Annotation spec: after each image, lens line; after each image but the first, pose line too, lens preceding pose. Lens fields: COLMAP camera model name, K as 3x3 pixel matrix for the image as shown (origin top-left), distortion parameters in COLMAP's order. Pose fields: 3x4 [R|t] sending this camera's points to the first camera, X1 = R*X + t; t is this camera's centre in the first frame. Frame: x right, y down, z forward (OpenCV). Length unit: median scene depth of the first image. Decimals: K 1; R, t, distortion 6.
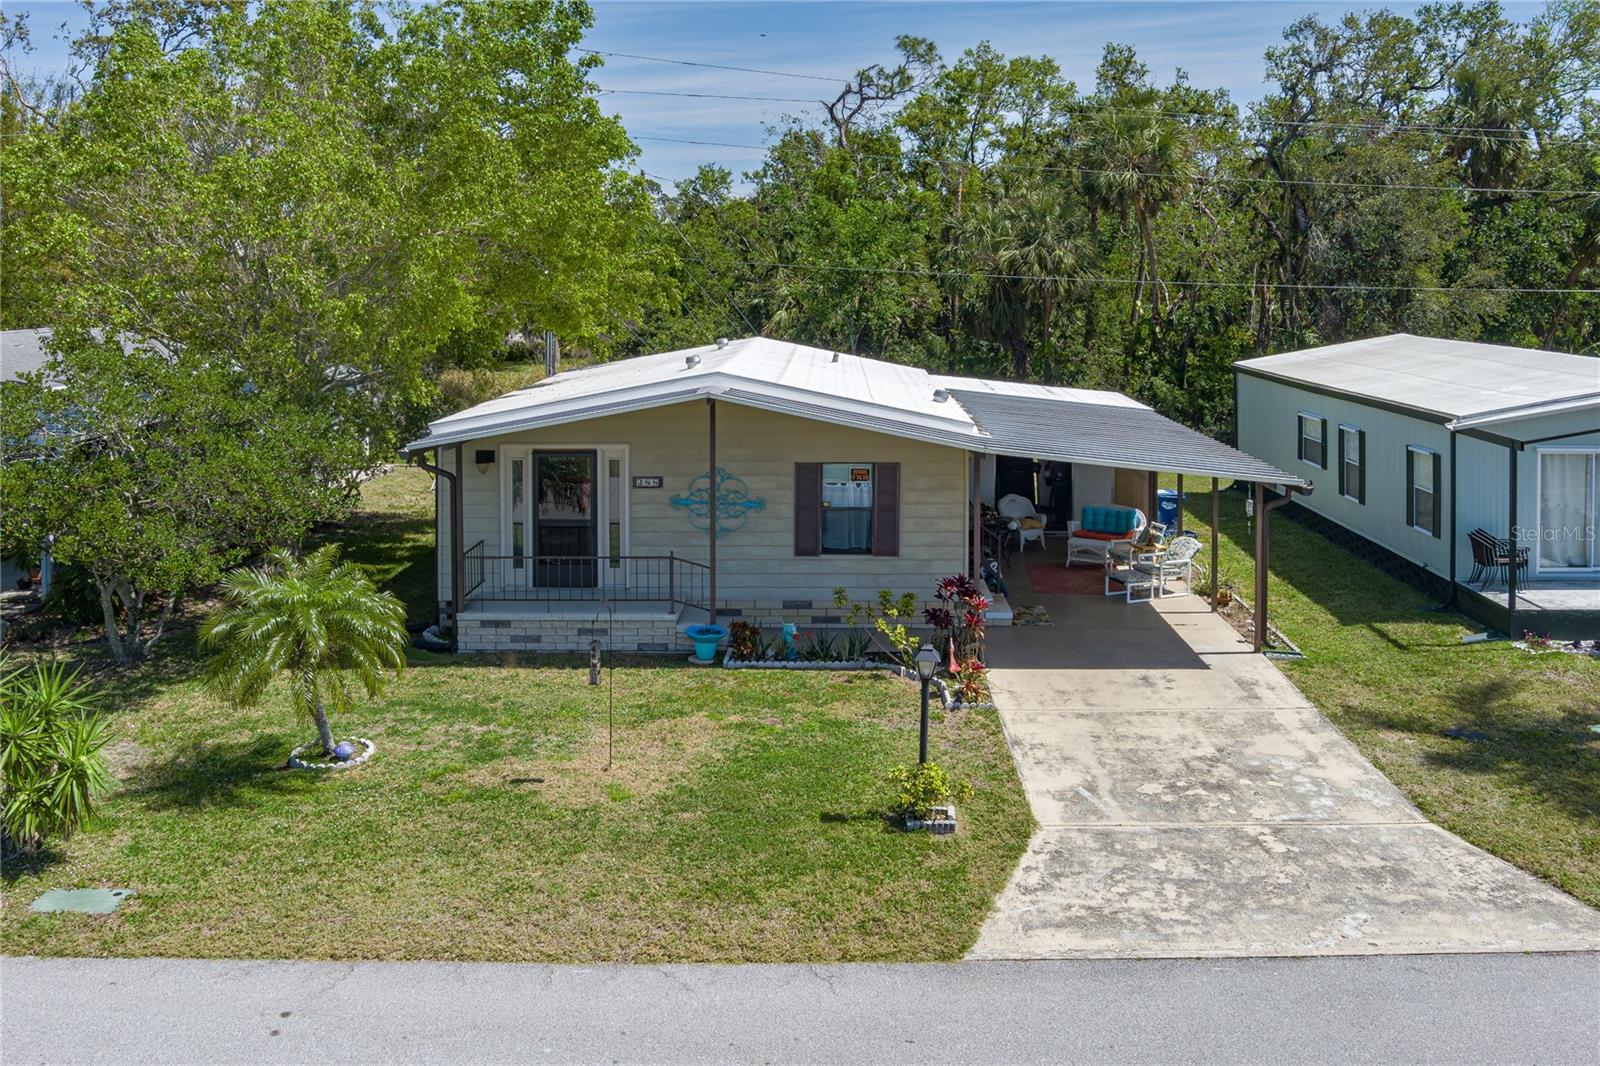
lens RADIAL K [[1266.7, 0, 832.8], [0, 1266.7, 303.8], [0, 0, 1]] dist [-0.045000, 0.002212]
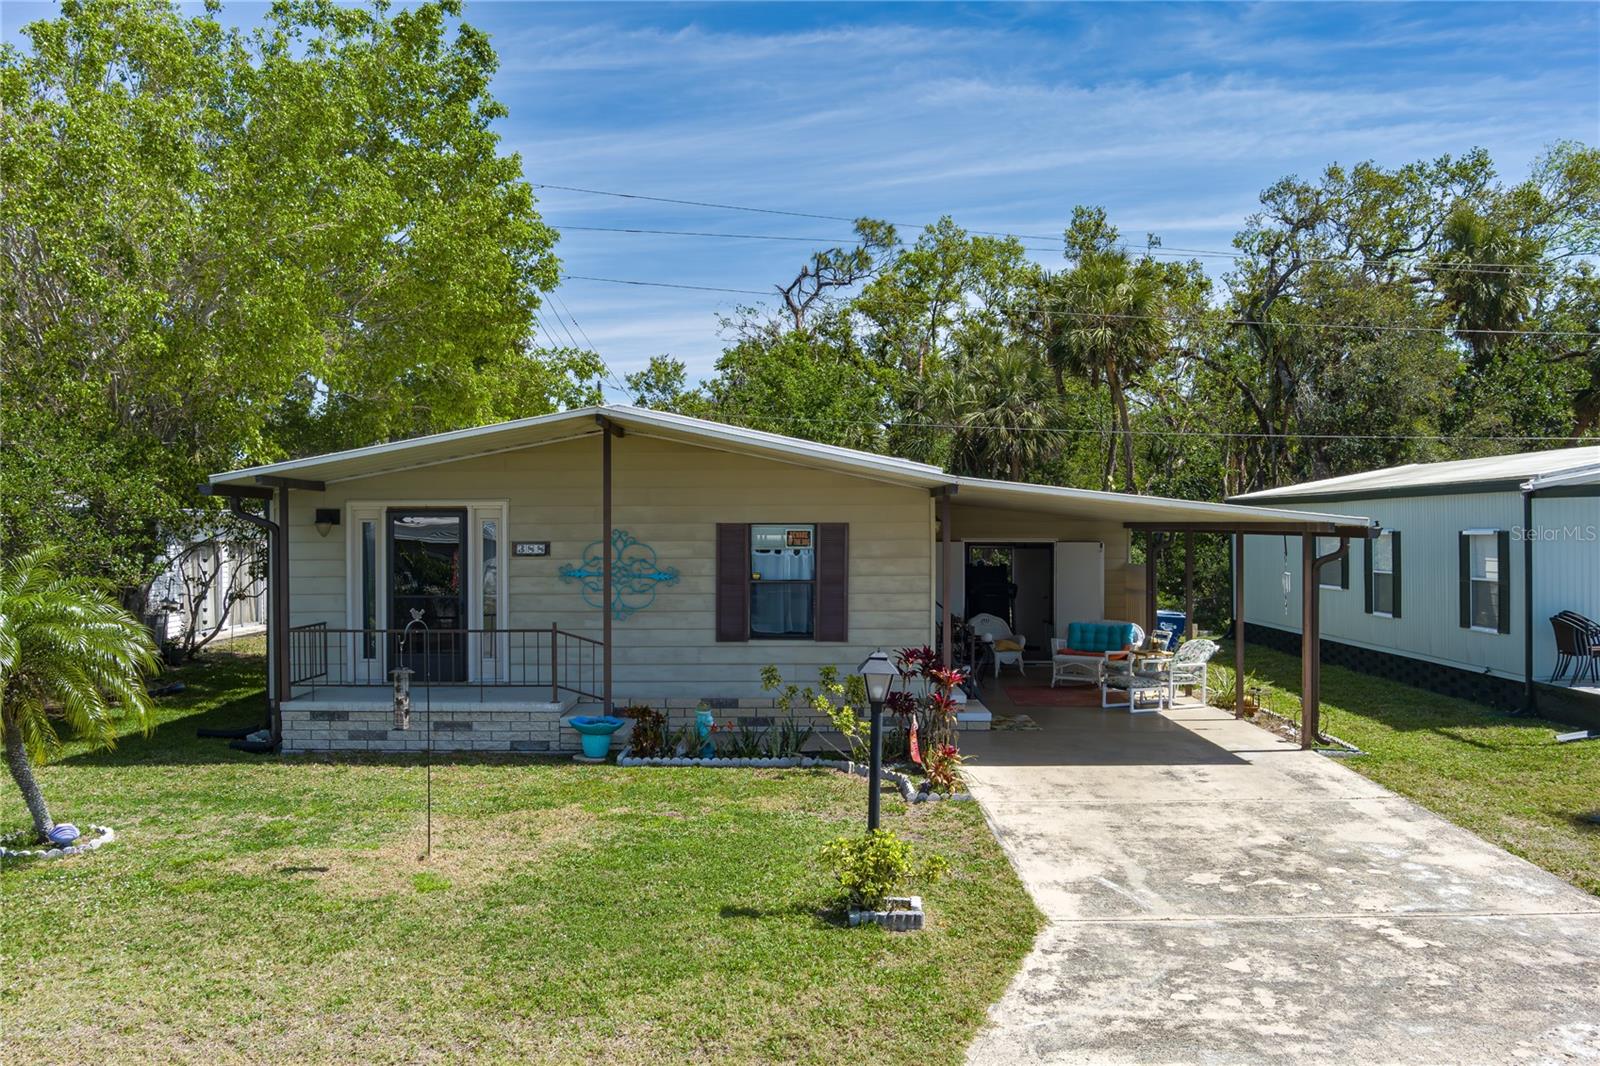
lens RADIAL K [[1248.1, 0, 800.0], [0, 1248.1, 533.0], [0, 0, 1]] dist [-0.076464, 0.032314]
pose [[0.999992, -0.001436, 0.003797, 0.021654], [0.001460, 0.999978, -0.006491, 0.151585], [-0.003788, 0.006497, 0.999972, 0.242775]]
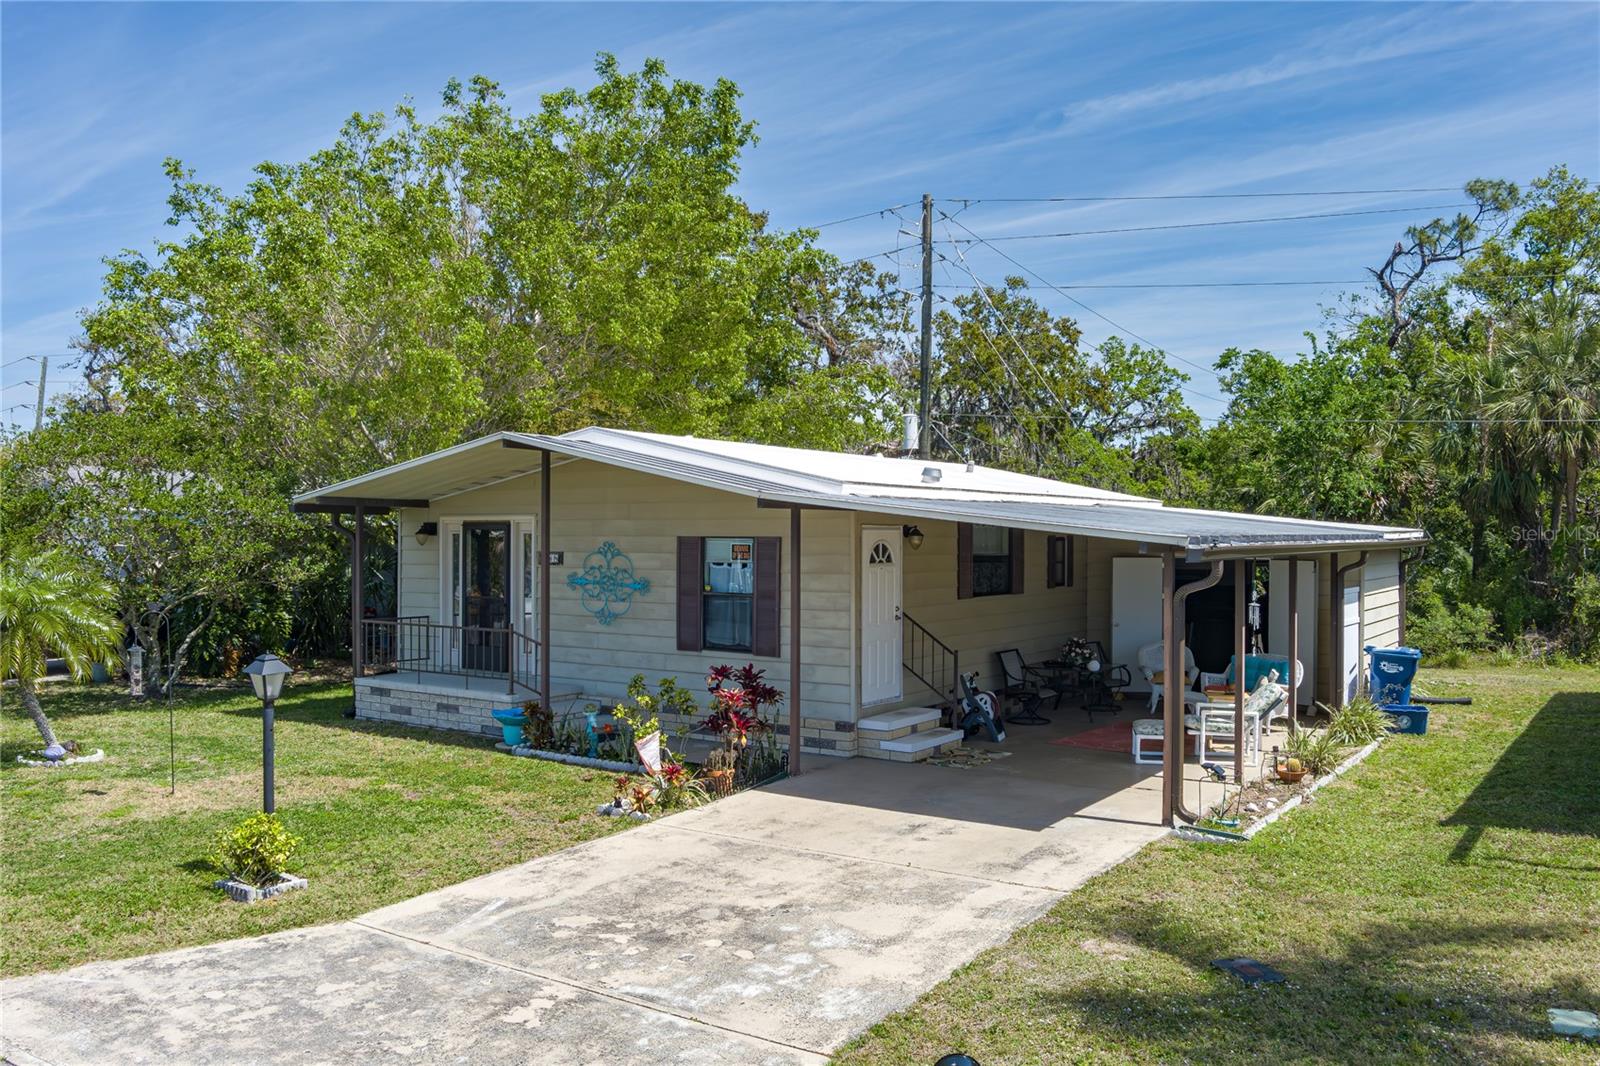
lens RADIAL K [[1248.1, 0, 800.0], [0, 1248.1, 533.0], [0, 0, 1]] dist [-0.076464, 0.032314]
pose [[0.840014, 0.003497, -0.542554, 0.530819], [-0.010062, 0.999908, -0.009133, 0.143790], [0.542472, 0.013131, 0.839971, 0.395309]]
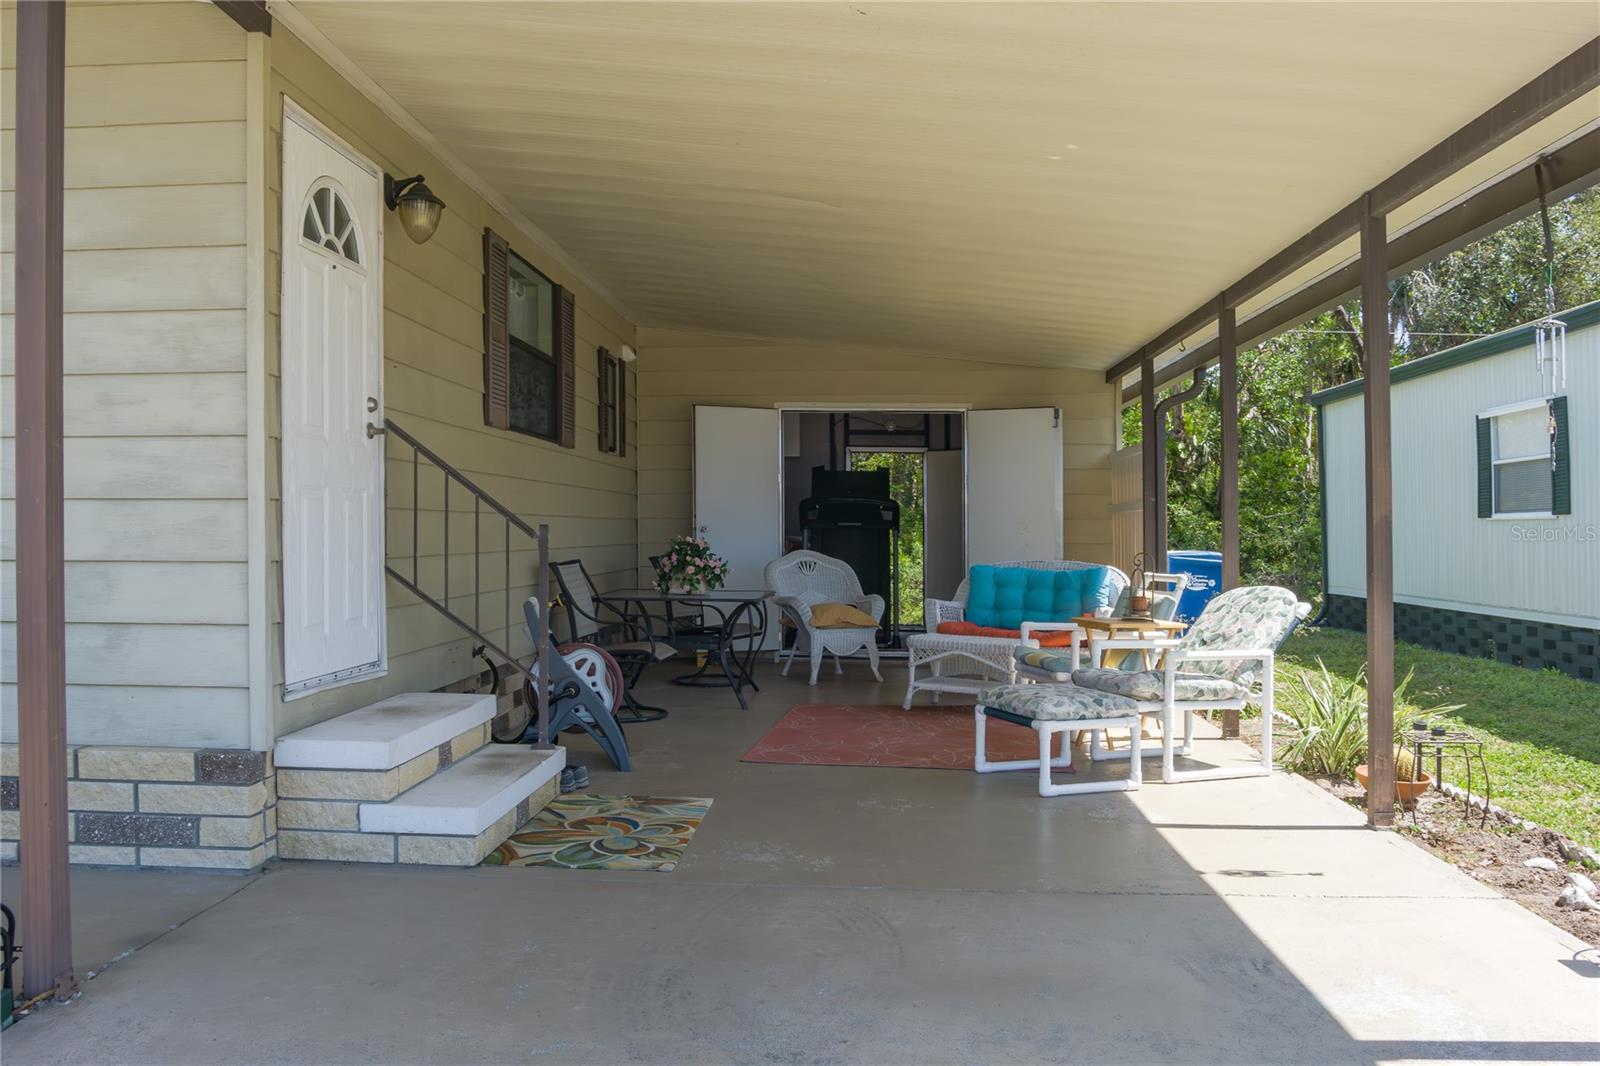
lens RADIAL K [[1314.6, 0, 765.2], [0, 1314.6, 546.3], [0, 0, 1]] dist [-0.067045, 0.000533]
pose [[0.998370, 0.003453, -0.056967, 0.227845], [-0.003251, 0.999988, 0.003631, 0.219799], [0.056979, -0.003440, 0.998369, 0.858342]]
